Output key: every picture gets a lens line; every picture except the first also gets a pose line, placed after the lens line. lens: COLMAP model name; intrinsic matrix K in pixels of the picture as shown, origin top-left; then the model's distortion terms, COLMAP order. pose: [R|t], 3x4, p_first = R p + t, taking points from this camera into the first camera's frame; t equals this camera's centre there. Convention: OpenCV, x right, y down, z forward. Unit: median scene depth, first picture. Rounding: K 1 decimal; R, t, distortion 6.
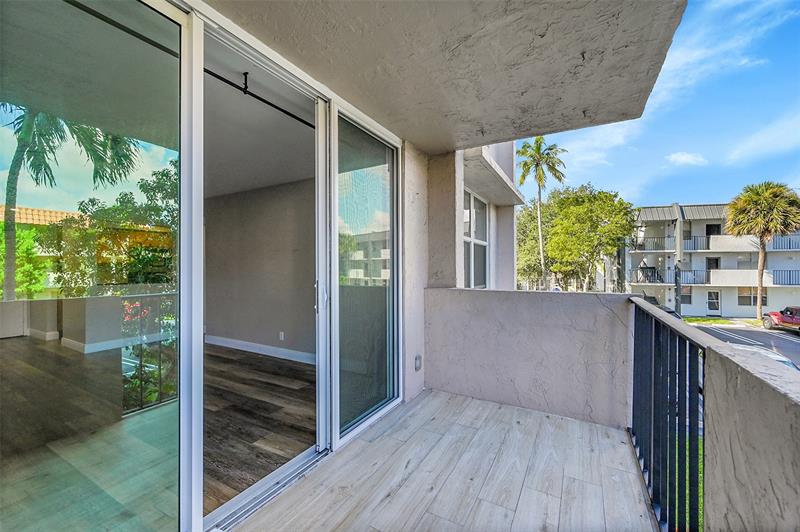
lens RADIAL K [[324.2, 0, 405.7], [0, 324.2, 267.4], [0, 0, 1]] dist [0.001431, 0.001054]
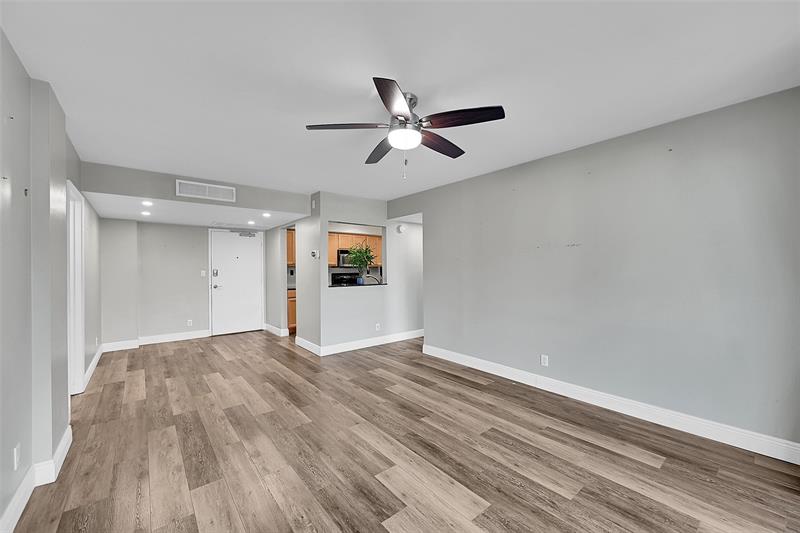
lens RADIAL K [[312.4, 0, 397.7], [0, 312.4, 267.6], [0, 0, 1]] dist [0.002780, 0.000081]
pose [[0.926607, -0.010753, -0.375877, -0.330988], [0.007787, 0.999925, -0.009410, 0.001562], [0.375950, 0.005793, 0.926622, 0.159937]]
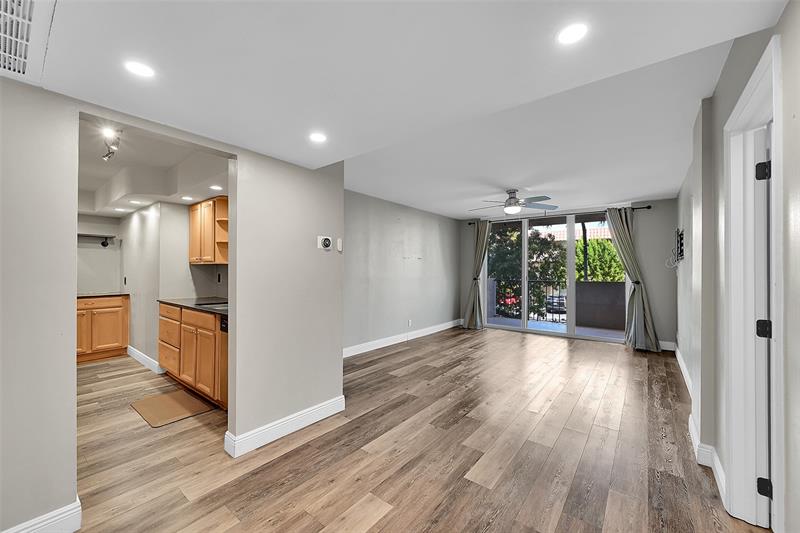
lens RADIAL K [[312.4, 0, 398.5], [0, 312.4, 267.3], [0, 0, 1]] dist [0.002780, 0.000081]
pose [[0.166051, 0.007575, 0.986088, -1.285509], [-0.004942, 0.999964, -0.006849, -0.004654], [-0.986105, -0.003736, 0.166083, 0.653529]]
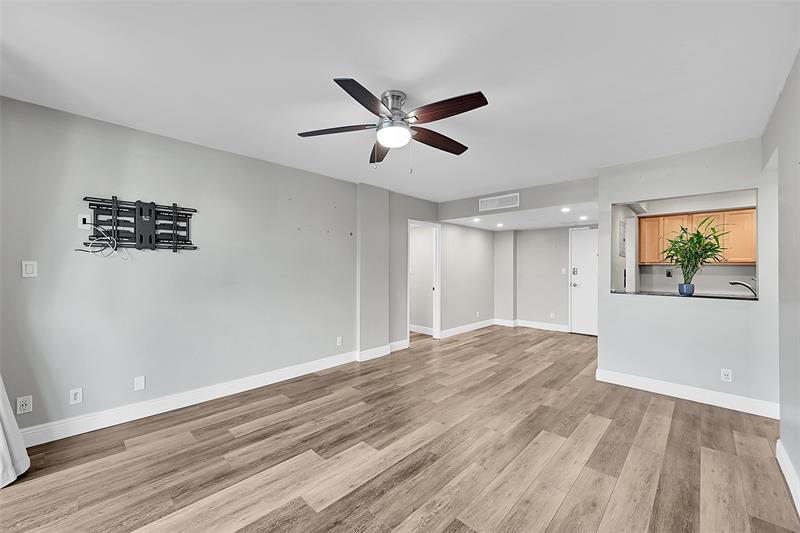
lens RADIAL K [[312.4, 0, 399.0], [0, 312.4, 268.3], [0, 0, 1]] dist [0.002780, 0.000081]
pose [[-0.260350, -0.001688, -0.965513, -0.111337], [-0.008611, 0.999963, 0.000574, -0.000346], [0.965476, 0.008463, -0.260355, 0.603081]]
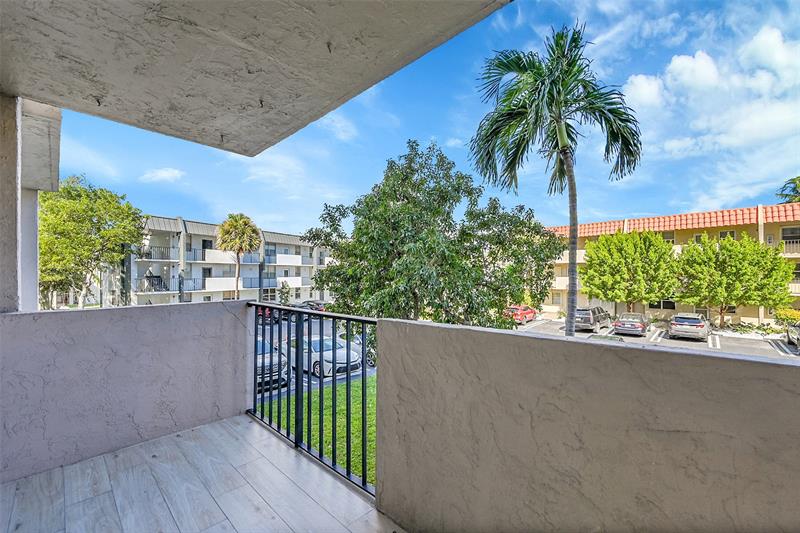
lens RADIAL K [[327.2, 0, 395.8], [0, 327.2, 275.9], [0, 0, 1]] dist [0.002769, 0.000525]
pose [[0.254986, -0.003919, 0.966937, -0.155990], [0.003774, 0.999988, 0.003057, -0.004163], [-0.966937, 0.002870, 0.254998, 0.065880]]
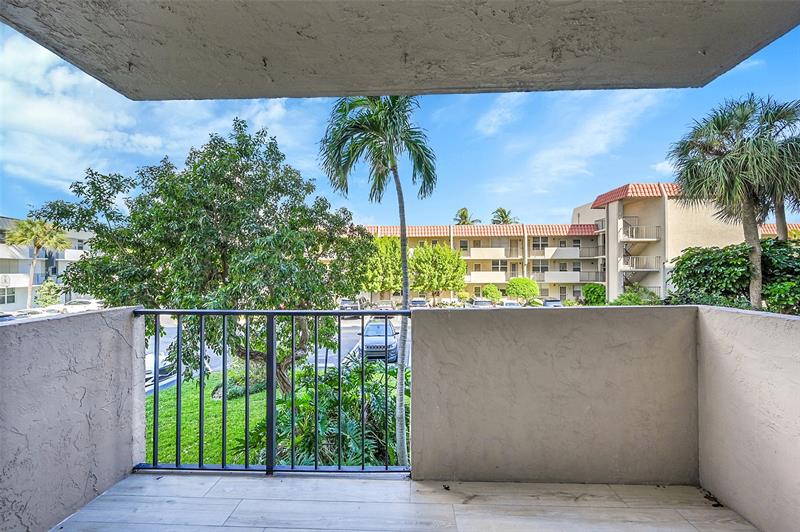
lens RADIAL K [[324.2, 0, 403.2], [0, 324.2, 269.0], [0, 0, 1]] dist [0.001431, 0.001054]
pose [[-0.450711, 0.001805, 0.892668, -0.164883], [0.003295, 0.999995, -0.000359, -0.006239], [-0.892664, 0.002780, -0.450715, 0.331243]]
